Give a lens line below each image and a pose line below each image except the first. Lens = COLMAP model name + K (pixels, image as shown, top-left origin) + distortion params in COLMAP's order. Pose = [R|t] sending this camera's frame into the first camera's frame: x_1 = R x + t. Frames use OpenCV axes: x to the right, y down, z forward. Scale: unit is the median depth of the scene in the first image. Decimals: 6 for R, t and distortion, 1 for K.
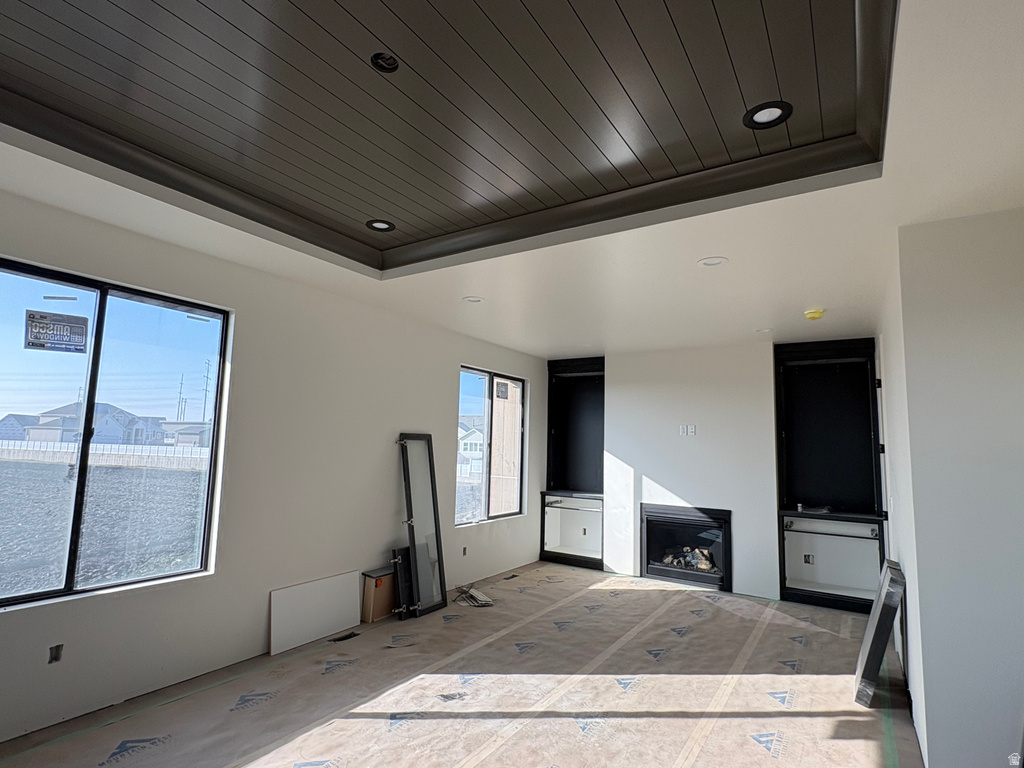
lens RADIAL K [[531.3, 0, 504.0], [0, 531.3, 381.9], [0, 0, 1]] dist [0.002786, 0.001092]
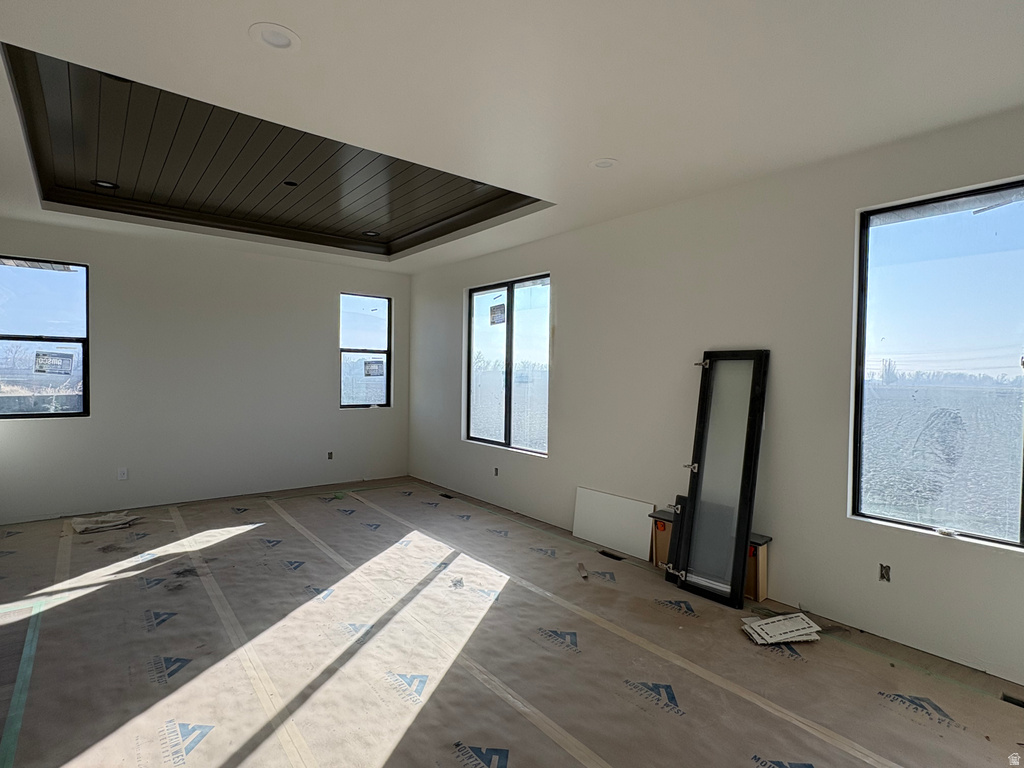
lens RADIAL K [[531.3, 0, 505.0], [0, 531.3, 391.4], [0, 0, 1]] dist [0.002786, 0.001092]
pose [[-0.326905, 0.008187, -0.945022, 0.871424], [0.093756, 0.995310, -0.023810, 0.205496], [0.940395, -0.096385, -0.326139, 1.399088]]
